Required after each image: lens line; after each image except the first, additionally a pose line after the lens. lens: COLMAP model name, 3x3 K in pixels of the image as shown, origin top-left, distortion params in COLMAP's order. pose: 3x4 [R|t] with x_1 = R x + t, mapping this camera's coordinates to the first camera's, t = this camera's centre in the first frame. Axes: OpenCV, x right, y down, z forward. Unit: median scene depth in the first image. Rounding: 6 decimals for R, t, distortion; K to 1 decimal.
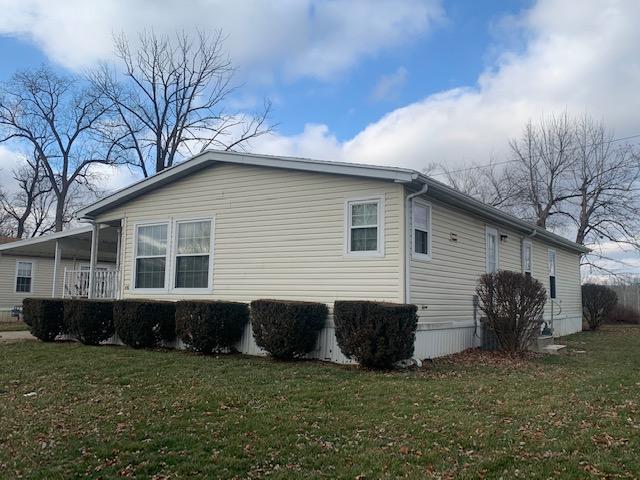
lens RADIAL K [[589.1, 0, 320.0], [0, 589.1, 240.0], [0, 0, 1]] dist [0.004214, -0.004261]
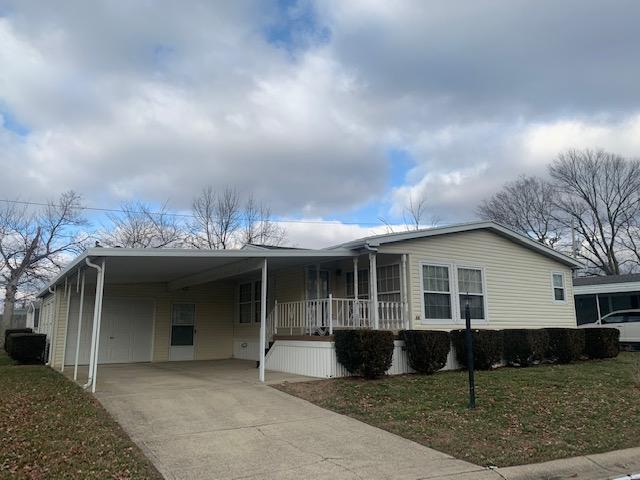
lens RADIAL K [[496.7, 0, 320.0], [0, 496.7, 240.0], [0, 0, 1]] dist [0.045781, -0.001297]
pose [[0.409809, 0.152882, 0.899268, -1.365666], [-0.080121, 0.988077, -0.131468, 0.079260], [-0.908646, -0.018173, 0.417172, 0.841690]]
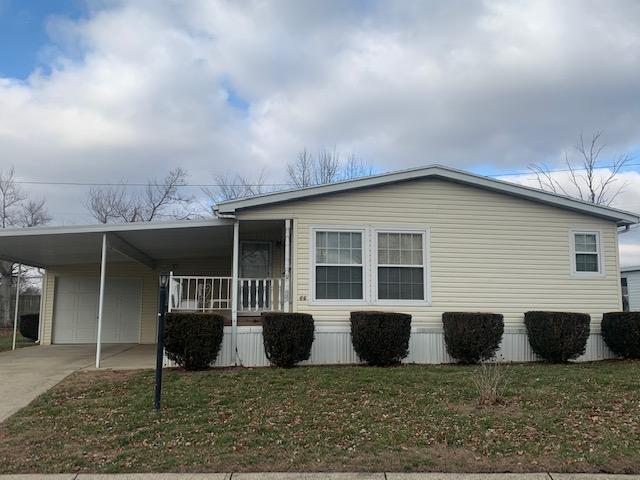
lens RADIAL K [[589.1, 0, 320.0], [0, 589.1, 240.0], [0, 0, 1]] dist [0.004214, -0.004261]
pose [[0.745903, 0.073453, 0.661992, -0.972546], [-0.060534, 0.997263, -0.042446, 0.031720], [-0.663298, -0.008412, 0.748308, 0.347364]]
